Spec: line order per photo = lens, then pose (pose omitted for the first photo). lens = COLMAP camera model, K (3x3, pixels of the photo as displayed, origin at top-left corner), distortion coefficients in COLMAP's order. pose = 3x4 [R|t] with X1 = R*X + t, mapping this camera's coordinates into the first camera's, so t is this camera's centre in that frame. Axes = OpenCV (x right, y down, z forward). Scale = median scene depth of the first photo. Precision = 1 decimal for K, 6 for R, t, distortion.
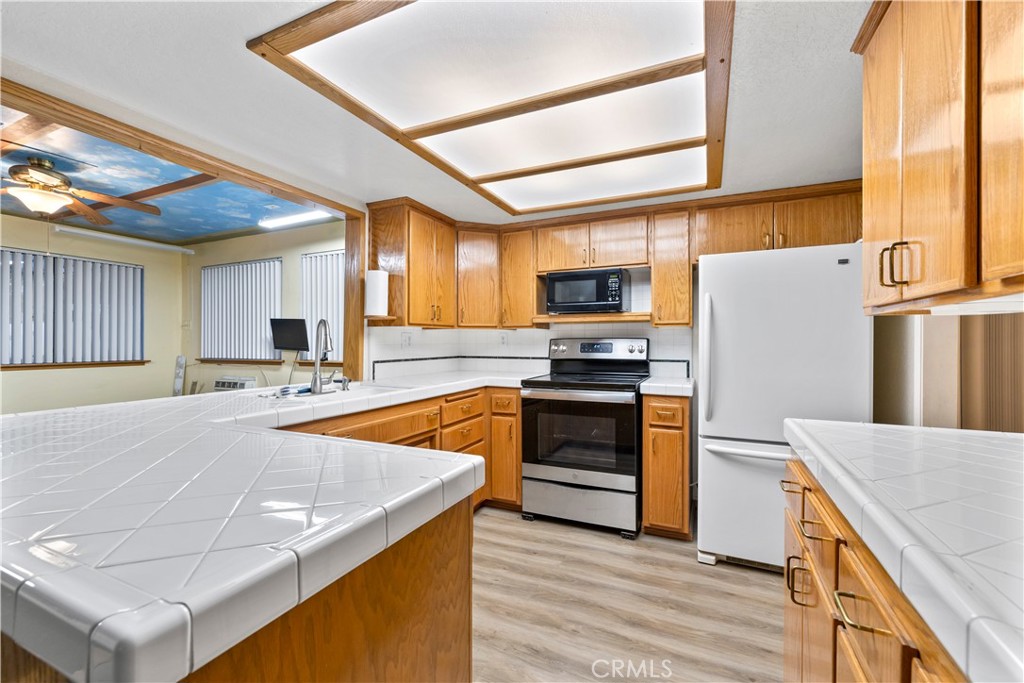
lens RADIAL K [[434.5, 0, 513.3], [0, 434.5, 338.8], [0, 0, 1]] dist [0.000005, 0.000963]
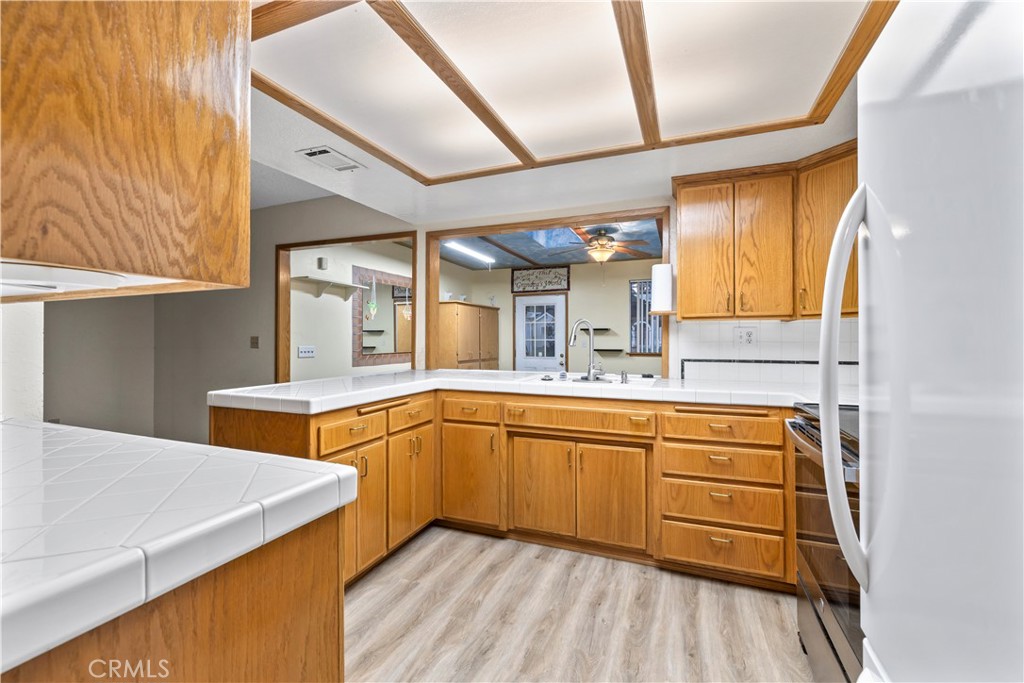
lens RADIAL K [[434.5, 0, 502.9], [0, 434.5, 334.5], [0, 0, 1]] dist [0.000005, 0.000963]
pose [[0.034435, -0.008356, -0.999372, 0.600096], [0.006168, 0.999948, -0.008148, 0.003490], [0.999388, -0.005884, 0.034484, 0.580883]]
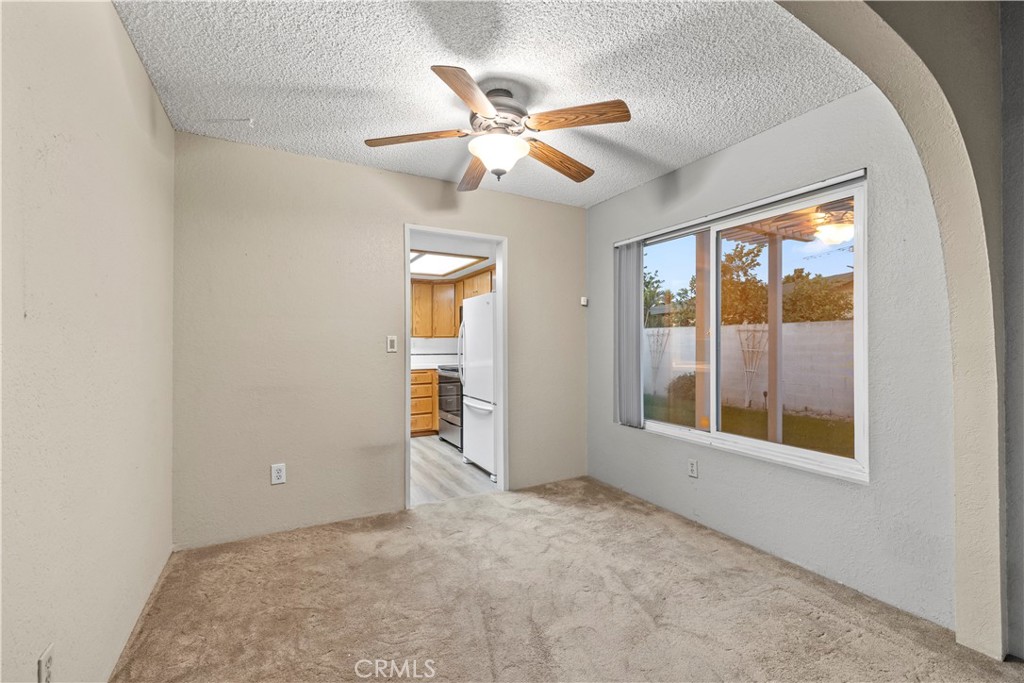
lens RADIAL K [[428.6, 0, 506.5], [0, 428.6, 343.0], [0, 0, 1]] dist [0.001085, 0.000371]
pose [[0.798103, -0.003171, -0.602513, 1.369178], [0.003940, 0.999992, -0.000044, -0.001440], [0.602509, -0.002339, 0.798109, -0.299480]]
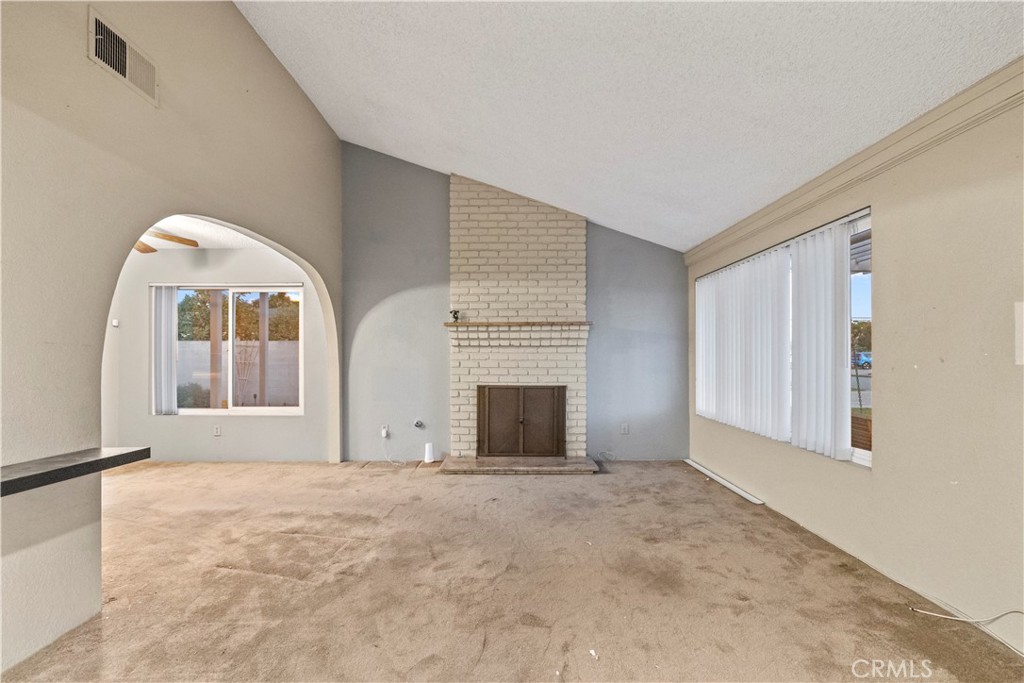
lens RADIAL K [[434.5, 0, 513.3], [0, 434.5, 356.3], [0, 0, 1]] dist [0.000005, 0.000963]
pose [[0.904593, -0.001791, 0.426273, 1.435721], [0.000127, 0.999992, 0.003932, -0.005964], [-0.426277, -0.003503, 0.904586, -1.271283]]
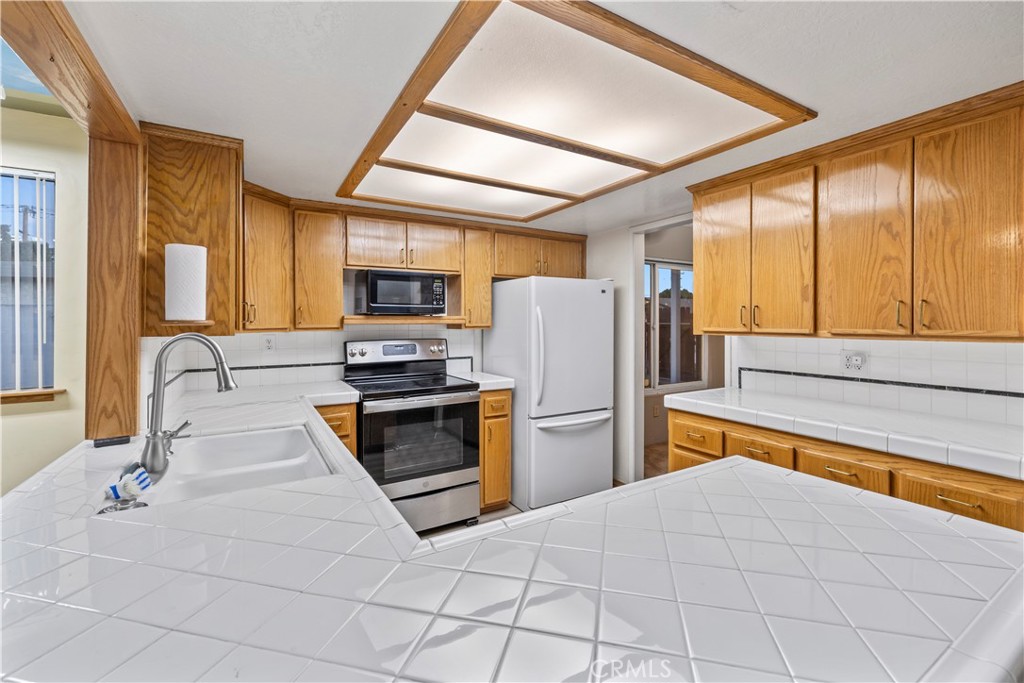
lens RADIAL K [[434.5, 0, 509.9], [0, 434.5, 319.5], [0, 0, 1]] dist [0.000005, 0.000963]
pose [[0.563331, 0.002696, 0.826227, -0.529472], [-0.001585, 0.999996, -0.002182, -0.050035], [-0.826230, -0.000081, 0.563333, 0.275851]]
